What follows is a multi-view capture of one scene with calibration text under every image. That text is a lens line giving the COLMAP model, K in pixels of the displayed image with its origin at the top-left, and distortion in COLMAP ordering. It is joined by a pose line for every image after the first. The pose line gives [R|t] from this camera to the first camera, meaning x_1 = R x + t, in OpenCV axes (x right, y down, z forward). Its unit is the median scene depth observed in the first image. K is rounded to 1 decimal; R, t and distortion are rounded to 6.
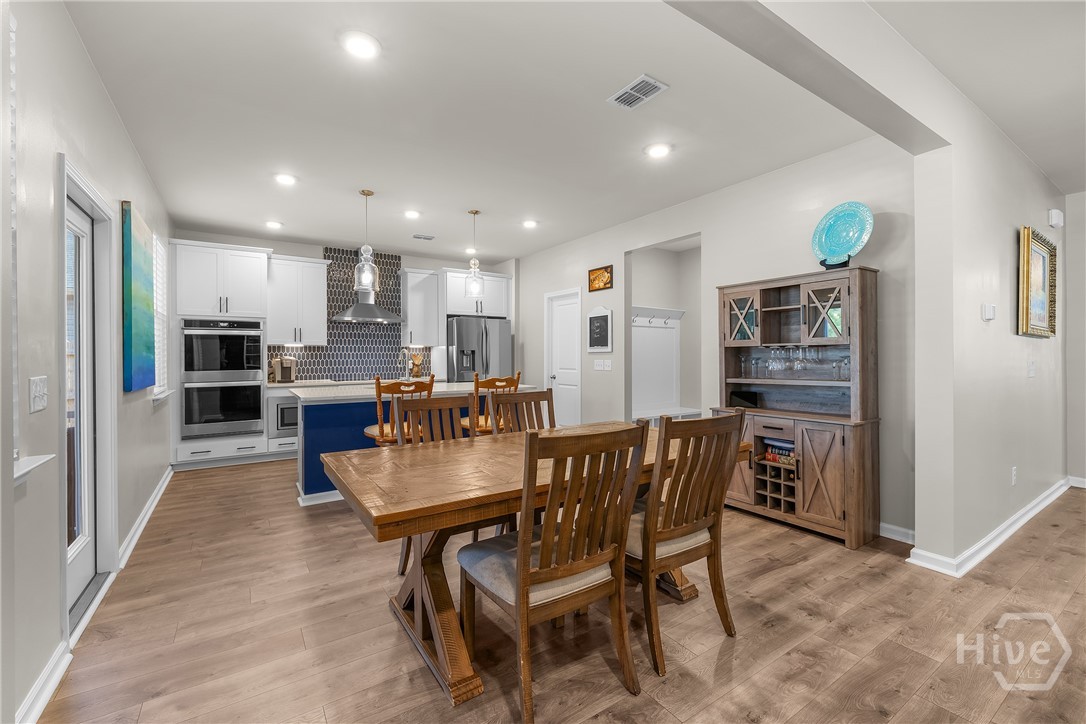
lens RADIAL K [[456.2, 0, 547.9], [0, 456.2, 353.2], [0, 0, 1]] dist [-0.000074, -0.001068]
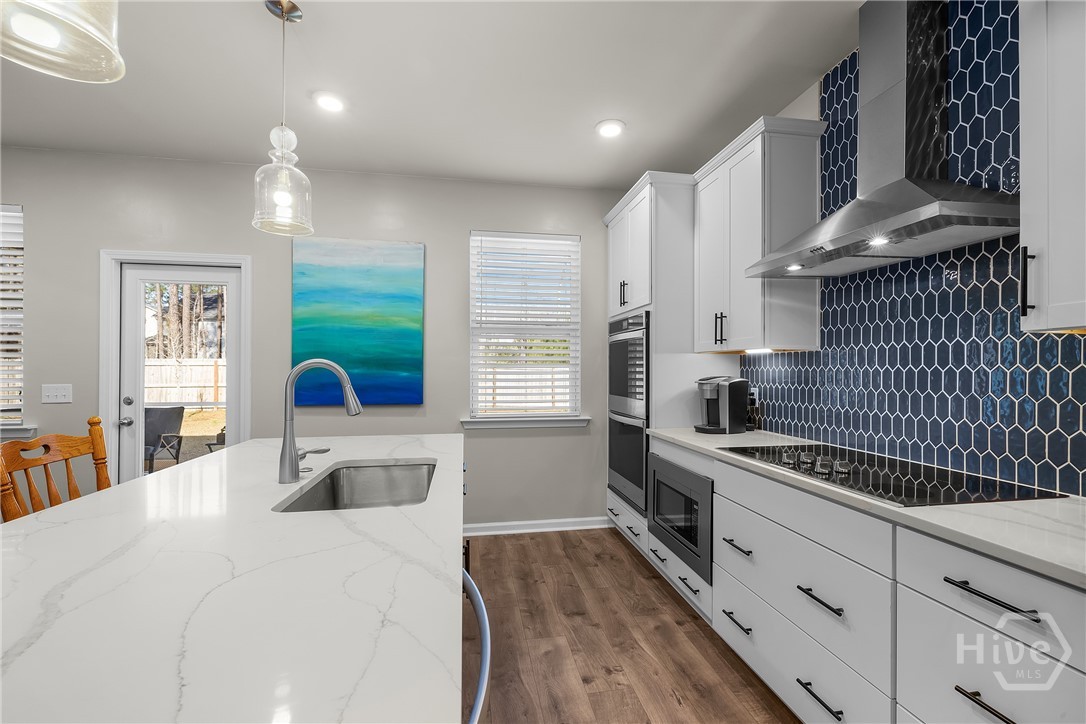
lens RADIAL K [[456.2, 0, 544.9], [0, 456.2, 365.7], [0, 0, 1]] dist [-0.000074, -0.001068]
pose [[-0.388542, -0.004772, -0.921419, -0.076633], [-0.002809, 0.999988, -0.003994, -0.001276], [0.921427, 0.001037, -0.388550, 1.054130]]
